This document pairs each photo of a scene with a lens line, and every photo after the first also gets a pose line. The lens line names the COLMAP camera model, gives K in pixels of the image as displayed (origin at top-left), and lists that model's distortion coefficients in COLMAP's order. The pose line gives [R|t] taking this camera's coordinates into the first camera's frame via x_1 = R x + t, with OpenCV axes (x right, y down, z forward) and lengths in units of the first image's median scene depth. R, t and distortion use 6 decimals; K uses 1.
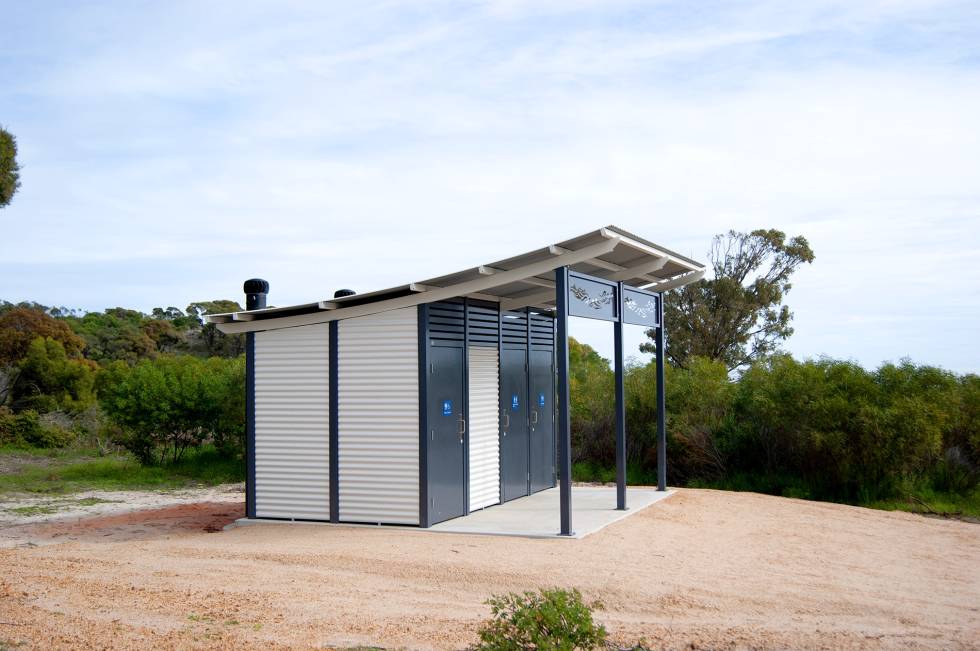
lens RADIAL K [[1139.2, 0, 490.0], [0, 1139.2, 325.5], [0, 0, 1]] dist [-0.035461, -0.018817]
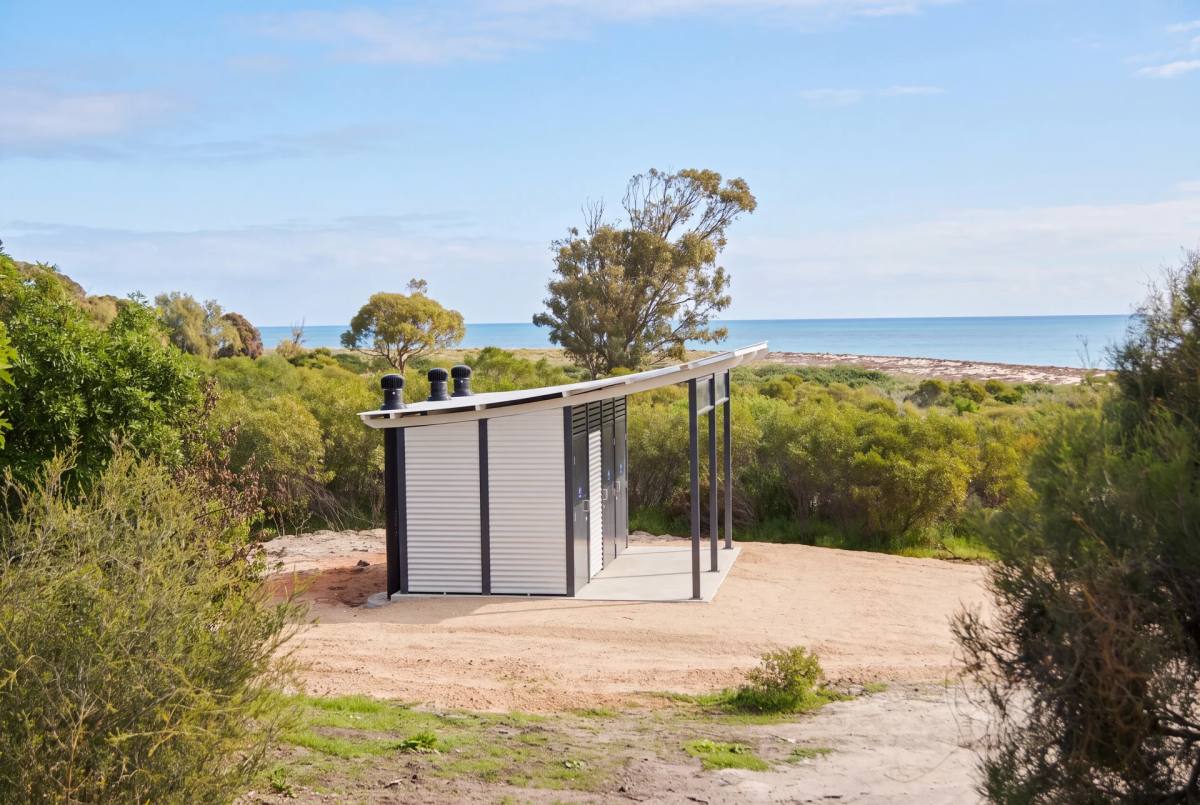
lens RADIAL K [[1620.7, 0, 600.0], [0, 1620.7, 402.5], [0, 0, 1]] dist [0.004134, 0.006610]
pose [[0.979078, -0.016187, 0.202839, -0.052404], [-0.001927, 0.996049, 0.088788, -0.024503], [-0.203475, -0.087321, 0.975178, -0.089068]]
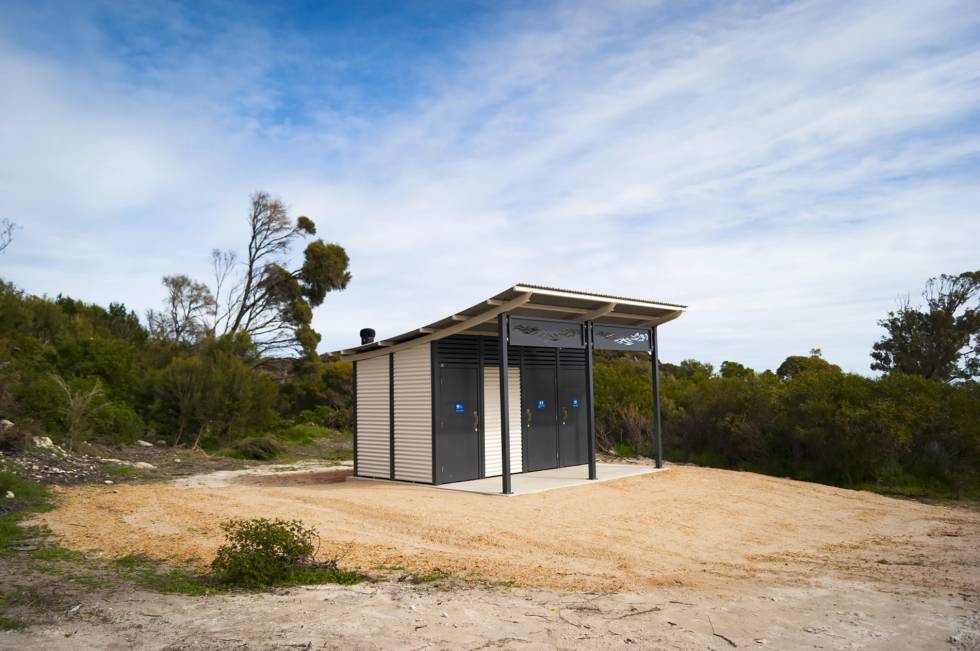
lens RADIAL K [[754.8, 0, 490.0], [0, 754.8, 325.5], [0, 0, 1]] dist [0.003781, 0.002620]
pose [[0.925960, -0.040355, -0.375459, 0.058375], [0.024932, 0.998637, -0.045847, 0.001380], [0.376797, 0.033092, 0.925705, 0.010235]]
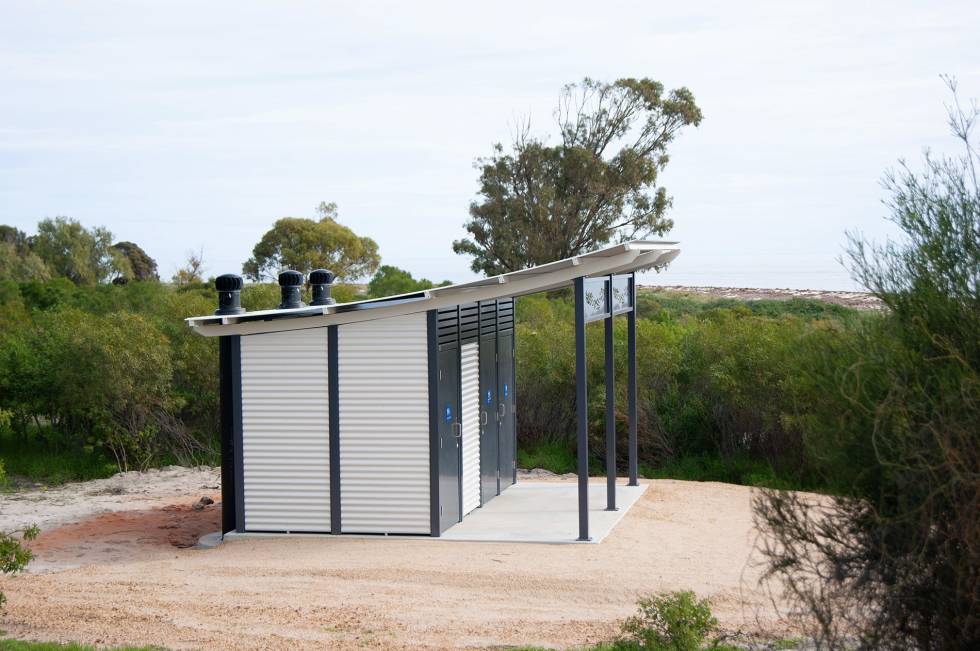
lens RADIAL K [[1786.5, 0, 490.0], [0, 1786.5, 325.5], [0, 0, 1]] dist [0.017803, 0.017861]
pose [[0.984448, -0.010897, 0.175335, -0.040466], [-0.002726, 0.997006, 0.077272, -0.018013], [-0.175652, -0.076548, 0.981472, -0.074427]]
